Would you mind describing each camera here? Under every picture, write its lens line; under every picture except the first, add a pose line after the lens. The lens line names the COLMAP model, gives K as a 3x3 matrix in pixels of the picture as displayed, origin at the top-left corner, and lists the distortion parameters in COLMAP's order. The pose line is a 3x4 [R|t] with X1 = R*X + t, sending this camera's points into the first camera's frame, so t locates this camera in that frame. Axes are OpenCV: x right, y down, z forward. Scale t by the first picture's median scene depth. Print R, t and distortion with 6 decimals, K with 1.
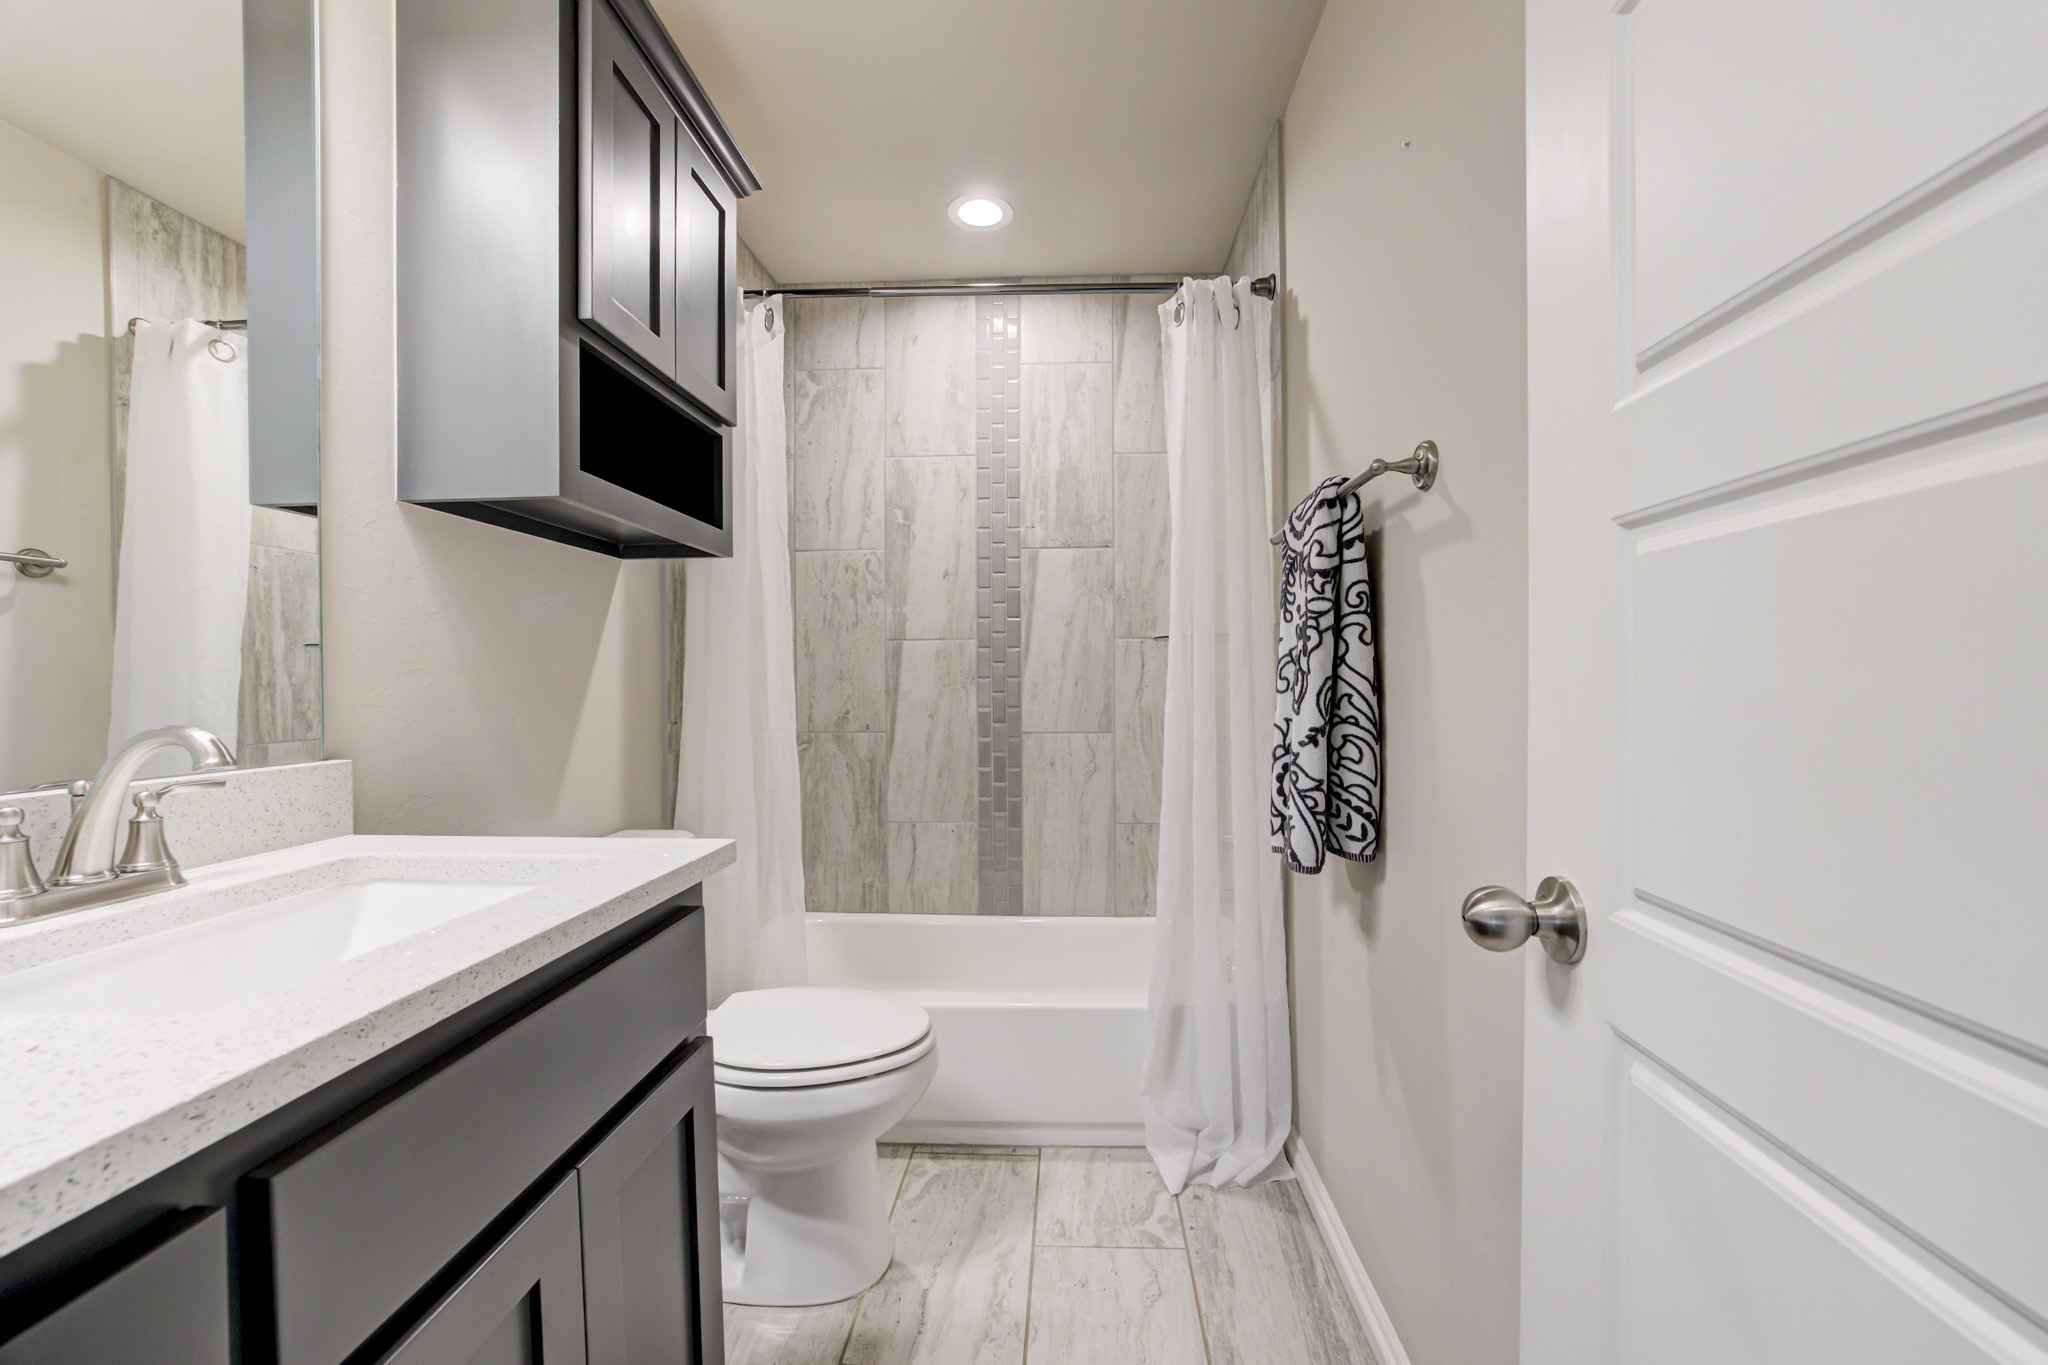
lens RADIAL K [[809.8, 0, 1044.4], [0, 809.8, 696.3], [0, 0, 1]] dist [-0.044952, 0.014950]
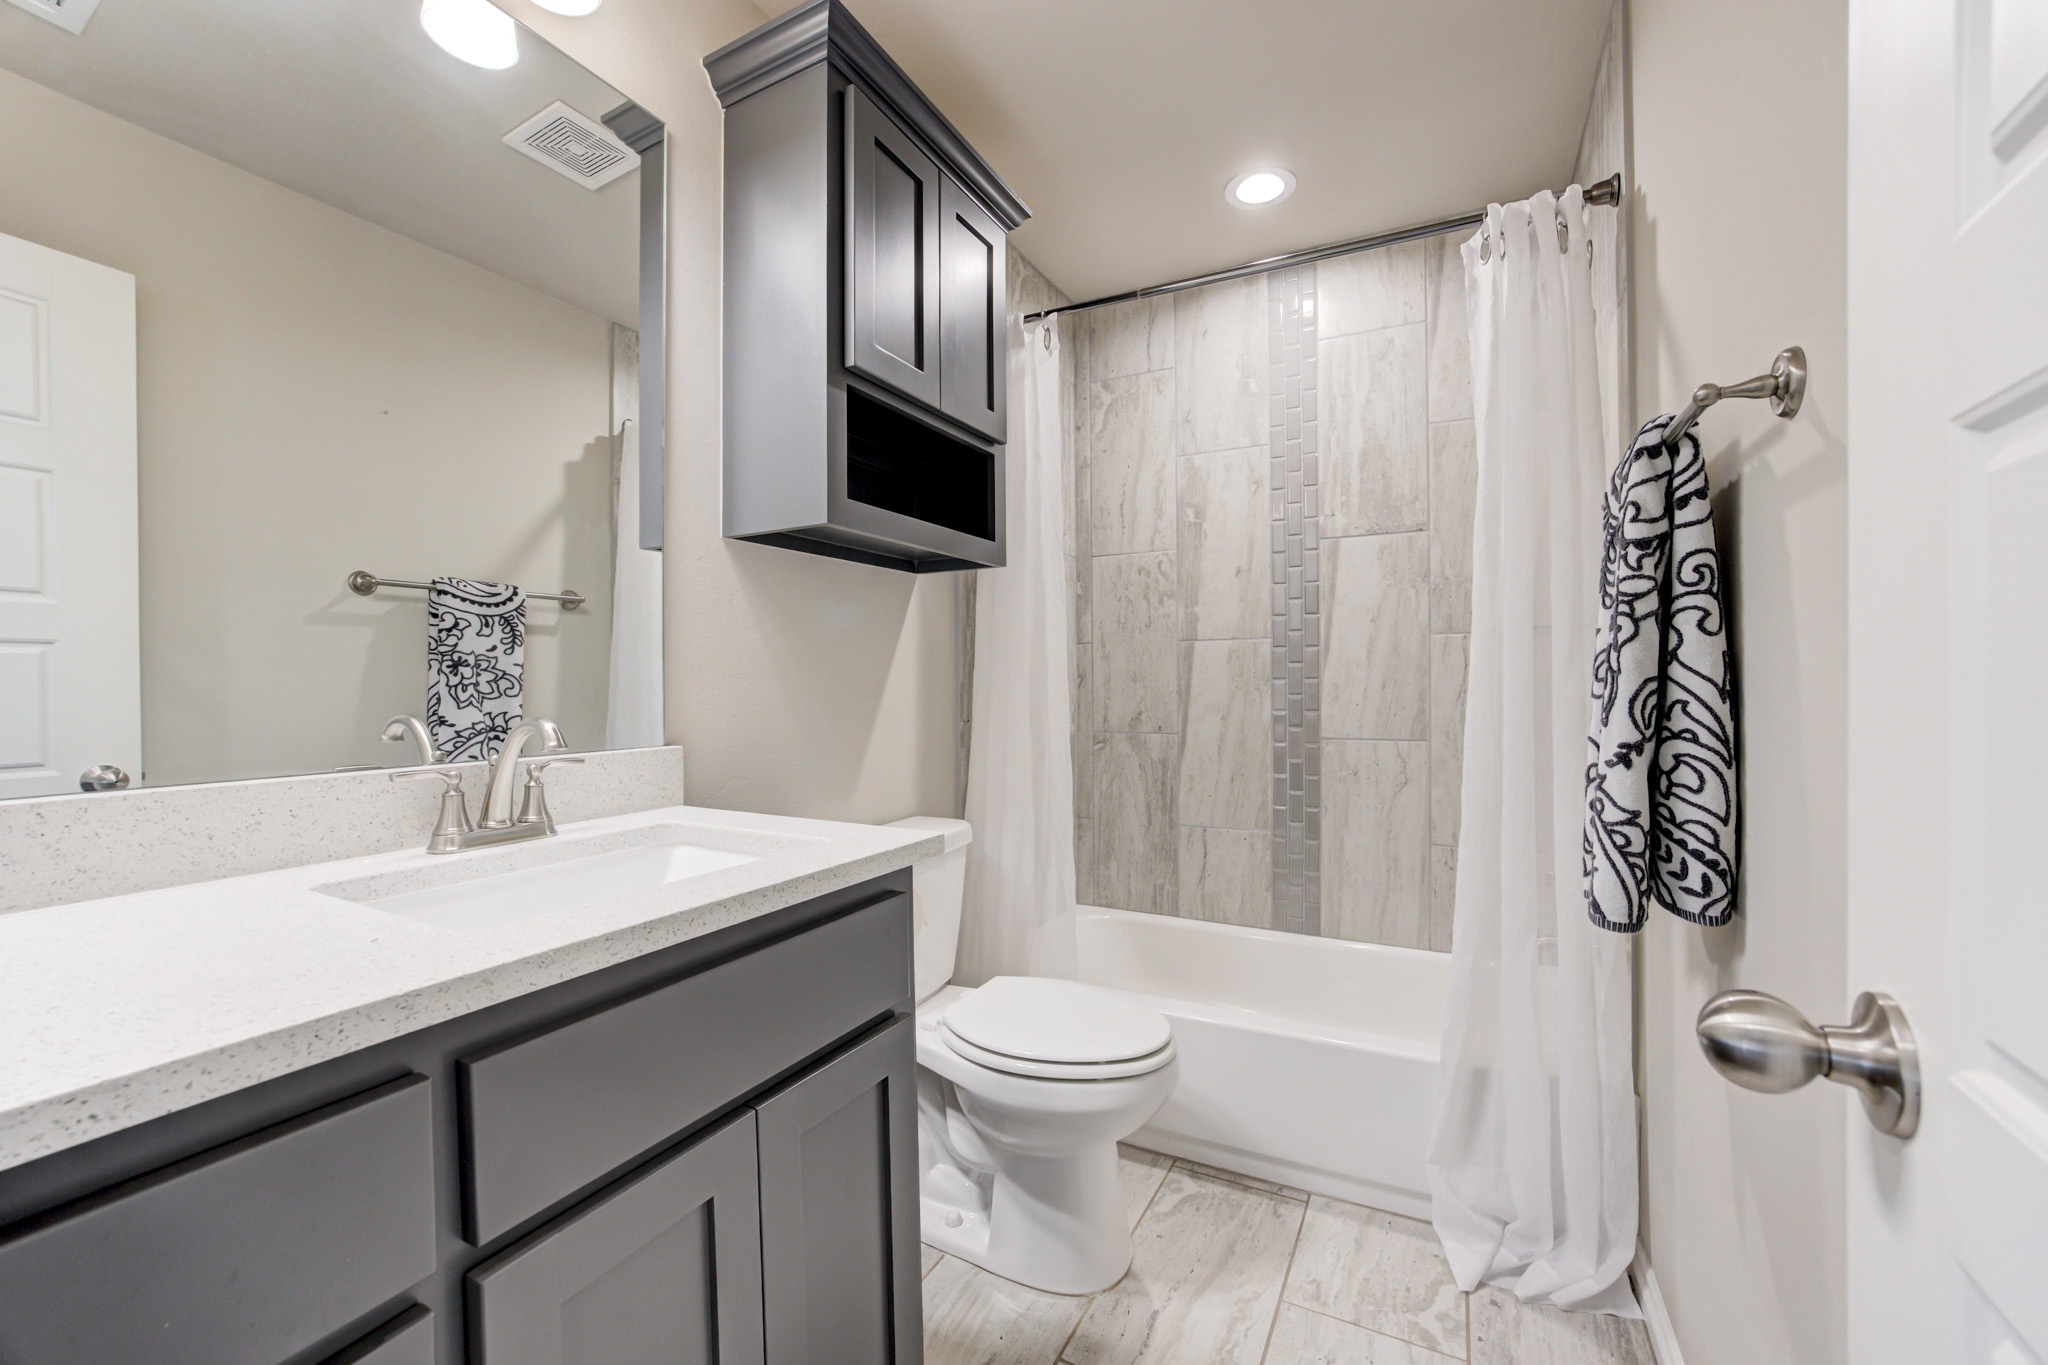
lens RADIAL K [[806.0, 0, 1048.7], [0, 806.0, 692.1], [0, 0, 1]] dist [-0.042507, 0.014434]
pose [[0.904711, 0.004686, -0.426000, 0.113999], [-0.007100, 0.999966, -0.004079, -0.002592], [0.425967, 0.006715, 0.904714, 0.054734]]
